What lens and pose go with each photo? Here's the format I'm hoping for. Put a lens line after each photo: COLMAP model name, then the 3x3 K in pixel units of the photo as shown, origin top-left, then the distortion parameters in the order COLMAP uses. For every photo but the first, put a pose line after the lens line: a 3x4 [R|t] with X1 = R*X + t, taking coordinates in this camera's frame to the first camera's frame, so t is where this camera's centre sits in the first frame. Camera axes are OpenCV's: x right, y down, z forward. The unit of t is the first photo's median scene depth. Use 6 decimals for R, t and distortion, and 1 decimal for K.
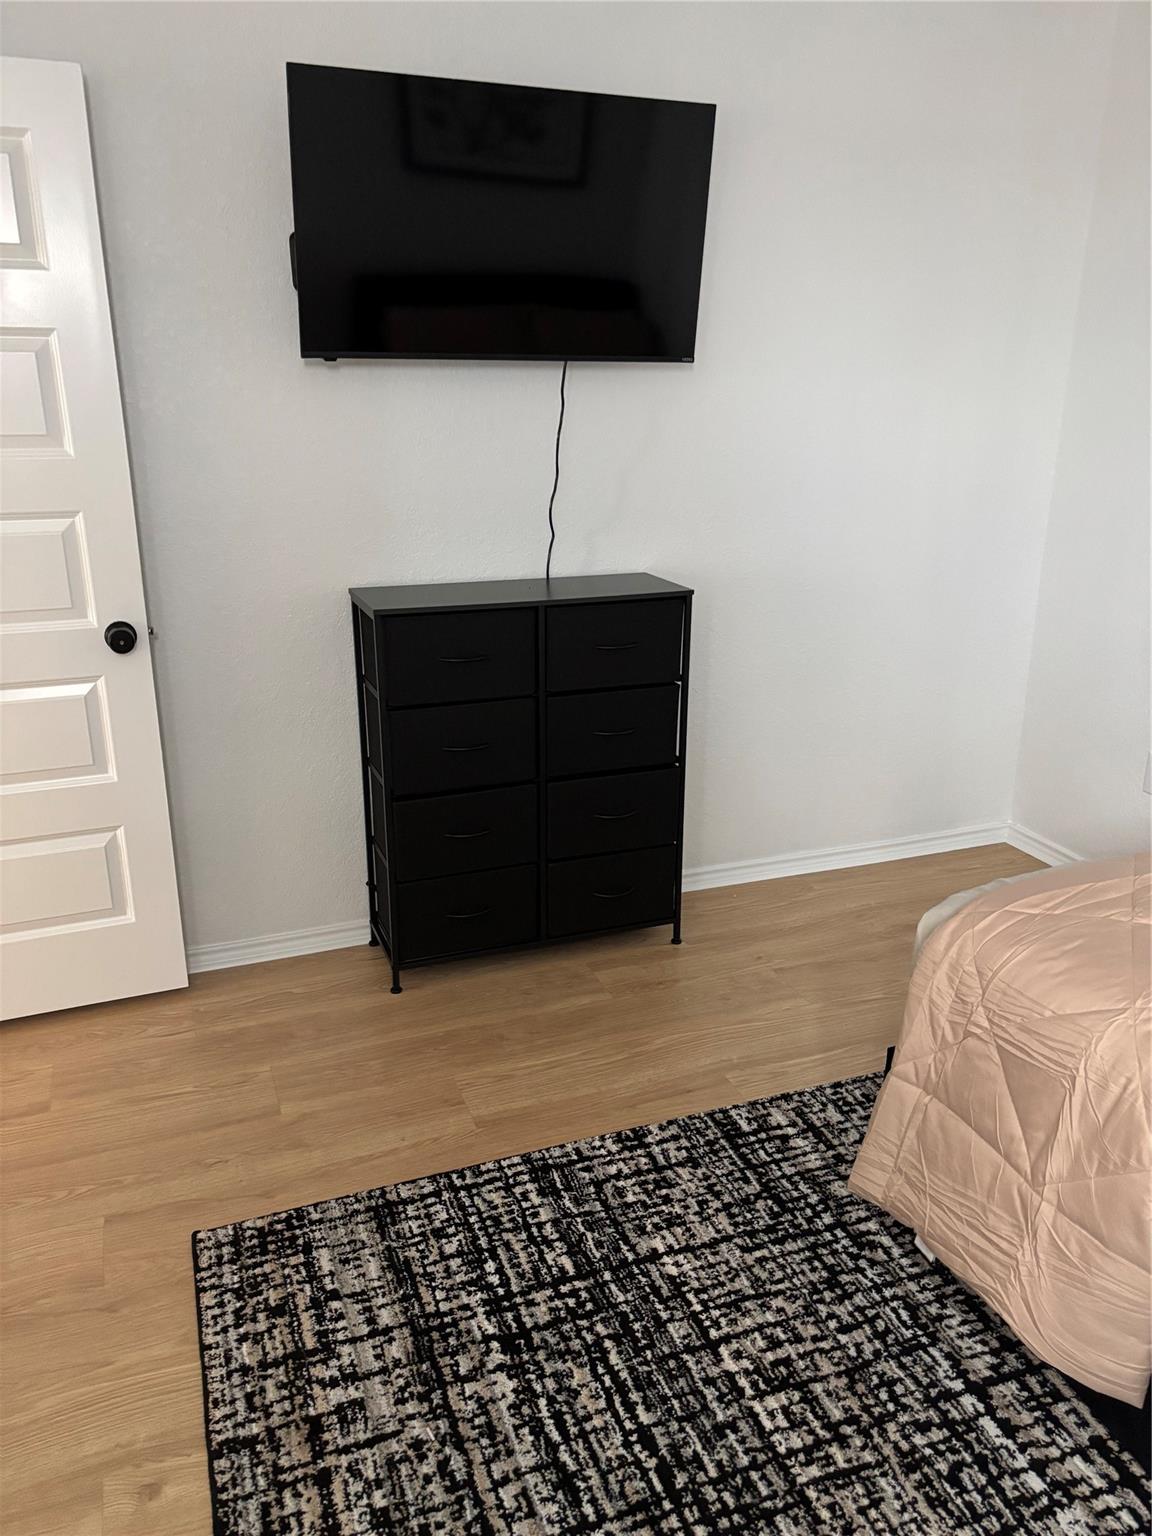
lens RADIAL K [[1151.1, 0, 576.8], [0, 1151.1, 767.3], [0, 0, 1]] dist [0.011877, -0.032307]
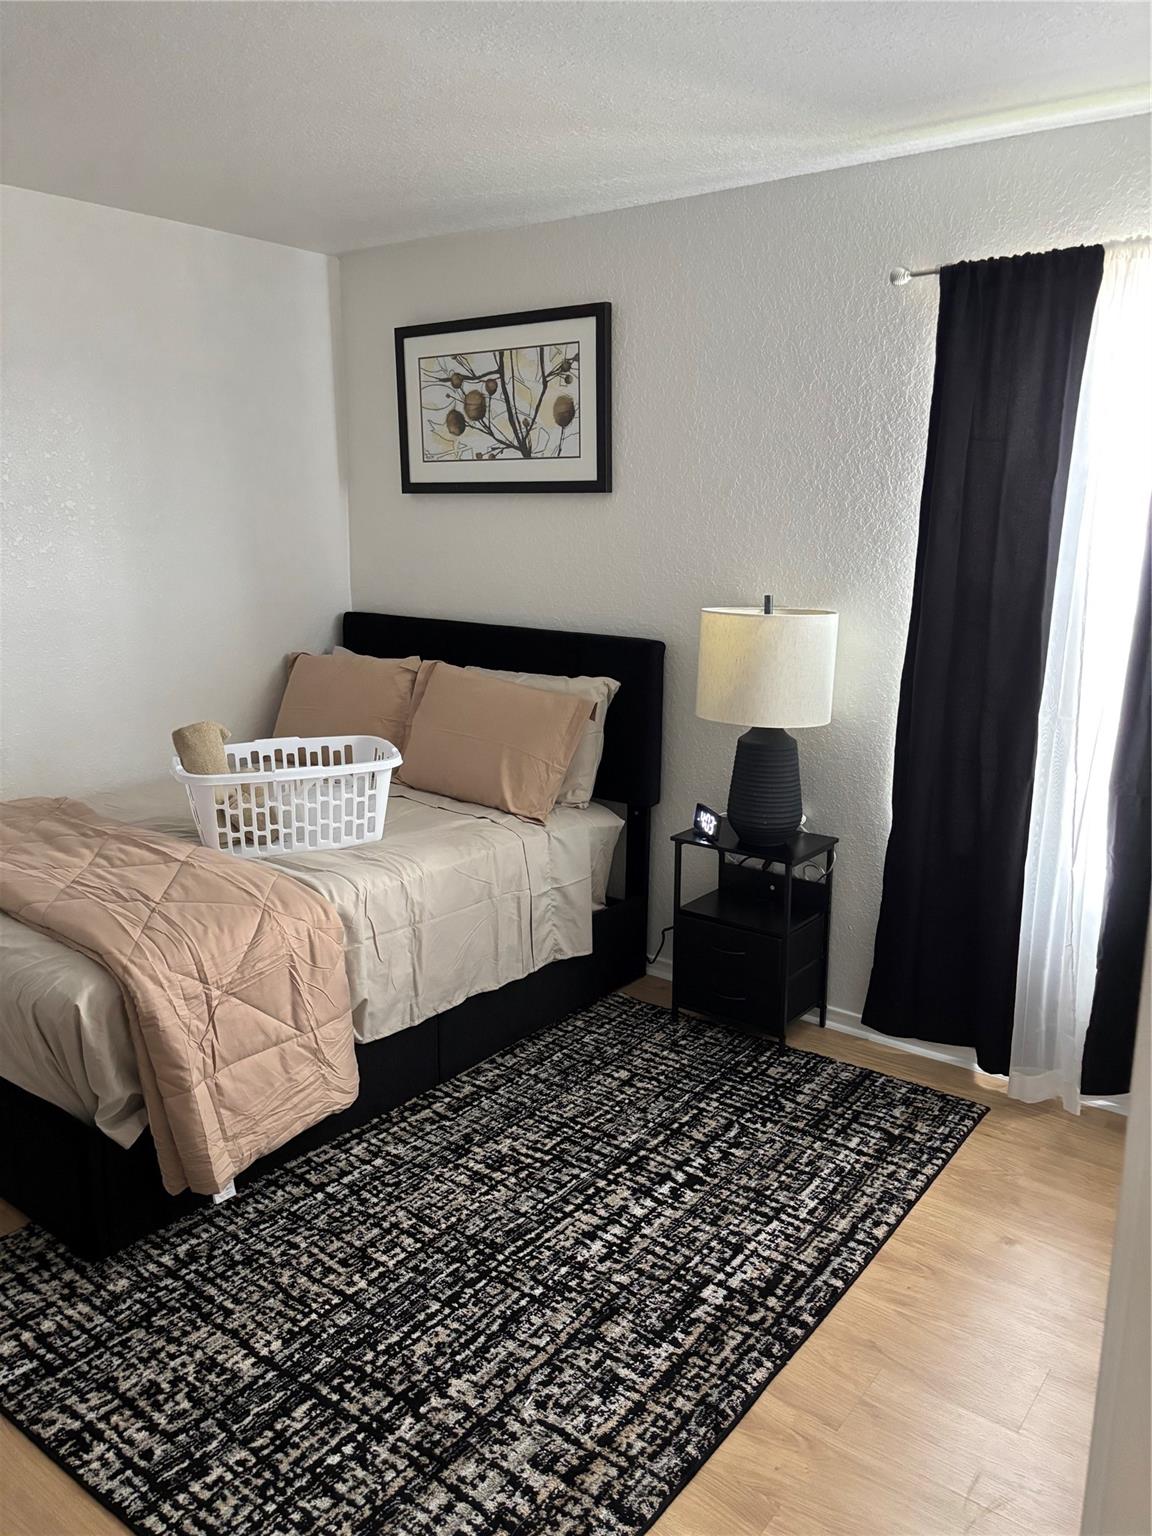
lens RADIAL K [[1151.1, 0, 574.6], [0, 1151.1, 765.4], [0, 0, 1]] dist [0.011877, -0.032307]
pose [[-0.528274, -0.200551, 0.825049, -0.997583], [0.268564, 0.882348, 0.386439, -0.457992], [-0.805481, 0.425724, -0.412261, 1.150909]]
